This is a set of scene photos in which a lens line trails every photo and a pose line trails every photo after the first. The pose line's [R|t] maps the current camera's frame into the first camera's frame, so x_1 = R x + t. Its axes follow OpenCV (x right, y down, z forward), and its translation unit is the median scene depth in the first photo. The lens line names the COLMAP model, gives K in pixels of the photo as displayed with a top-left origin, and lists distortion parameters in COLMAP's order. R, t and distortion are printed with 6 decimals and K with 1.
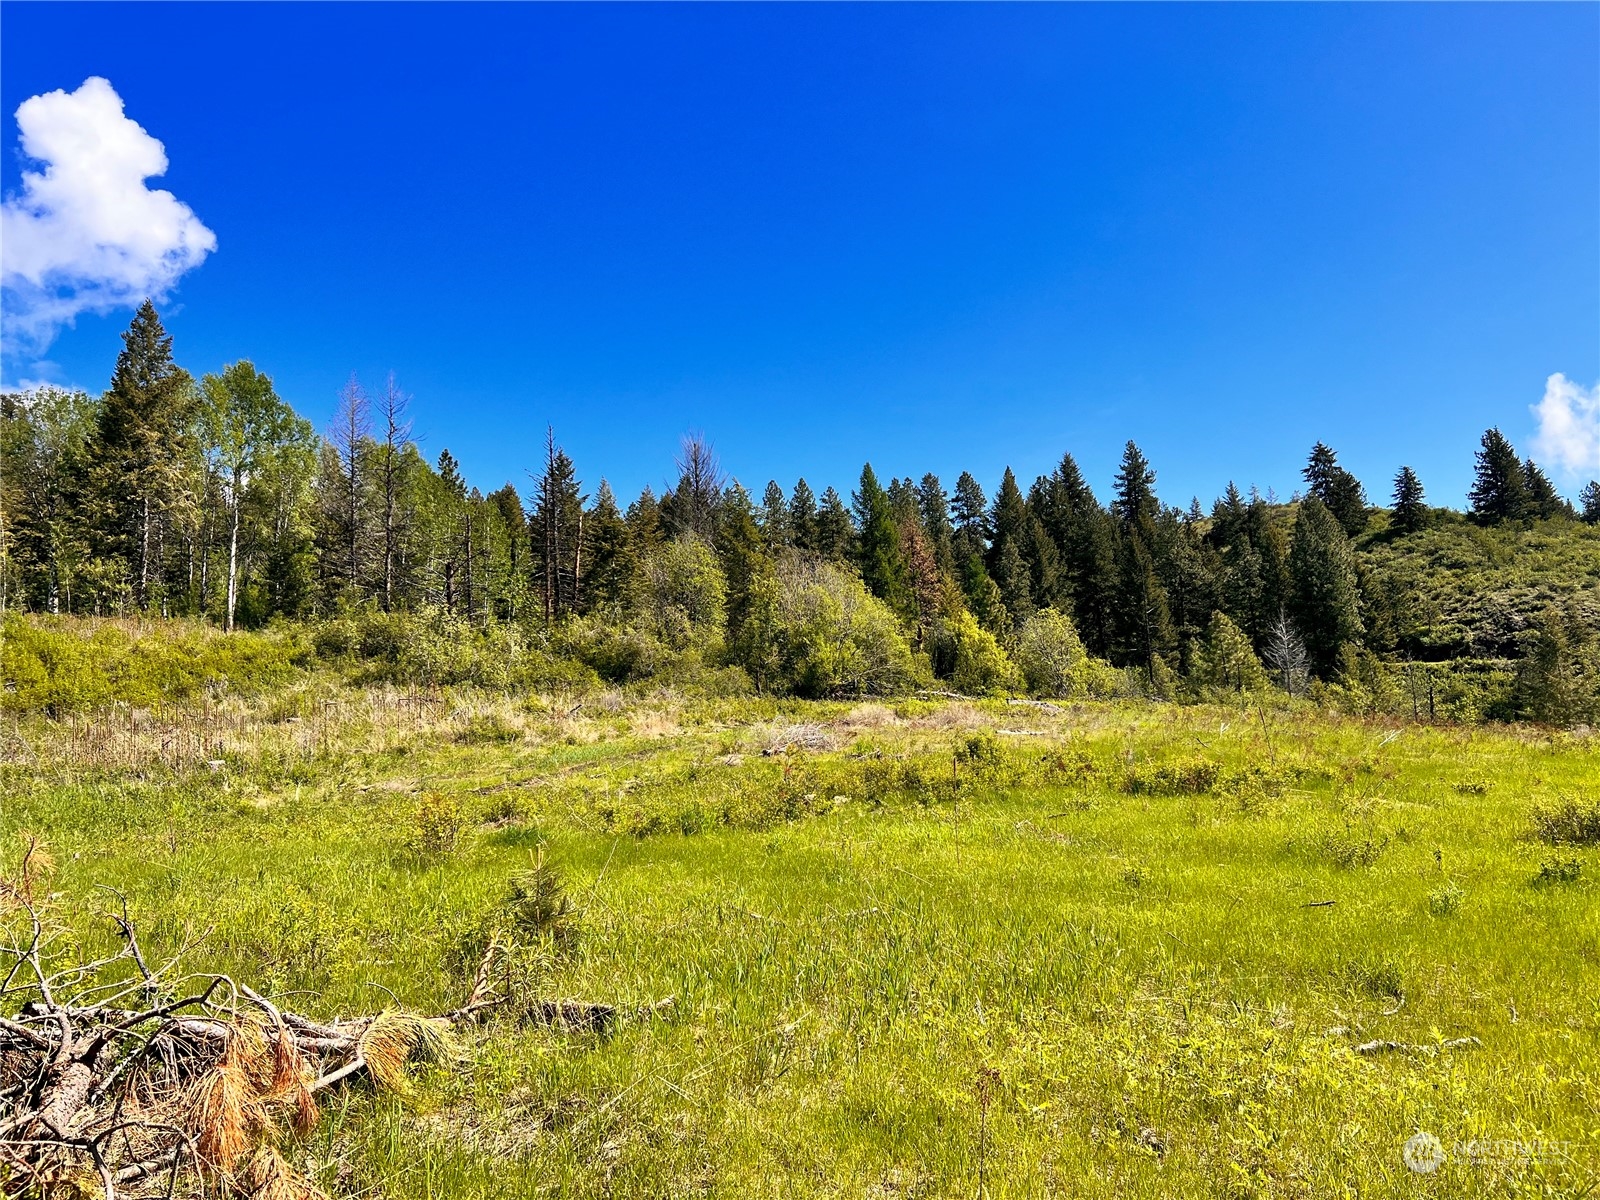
lens RADIAL K [[1193.2, 0, 801.5], [0, 1193.2, 610.4], [0, 0, 1]] dist [0.076899, -0.103832]
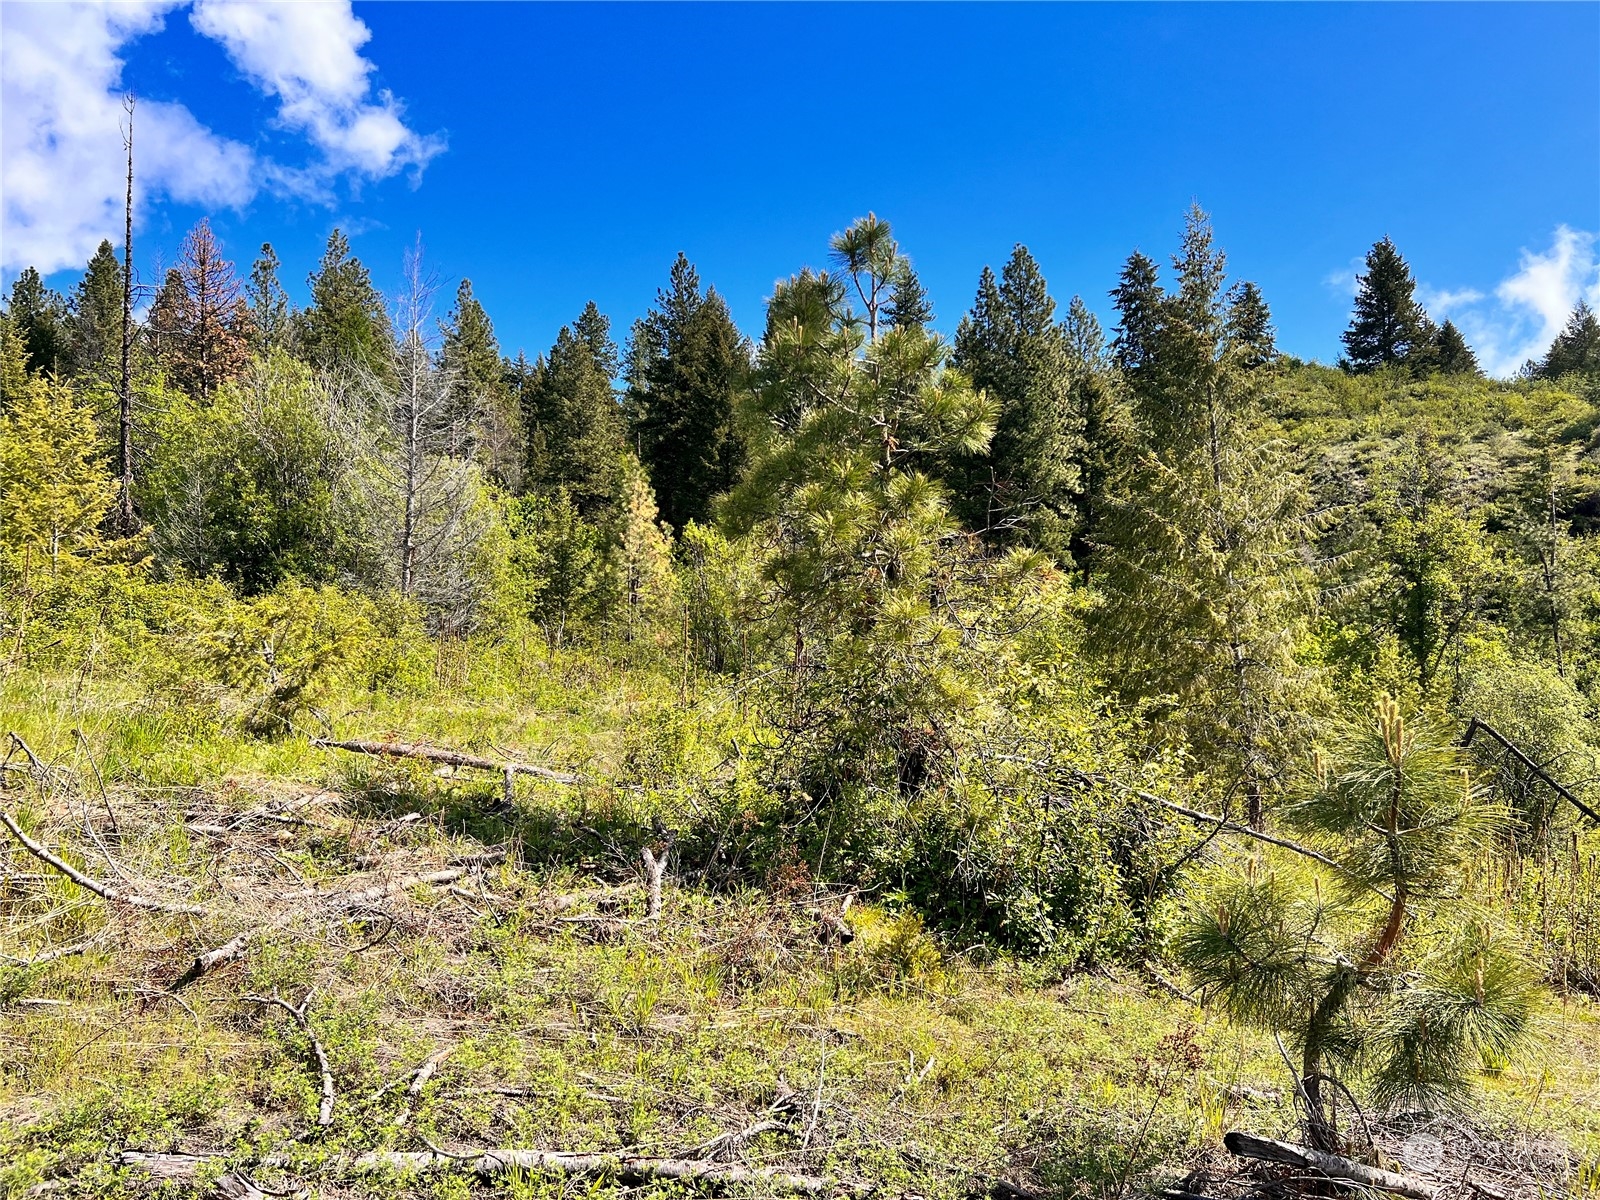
lens RADIAL K [[1193.2, 0, 801.5], [0, 1193.2, 610.4], [0, 0, 1]] dist [0.076899, -0.103832]
pose [[0.998684, 0.033228, 0.039073, 0.235215], [-0.035752, 0.997193, 0.065786, 0.030224], [-0.036778, -0.067096, 0.997068, 0.329685]]
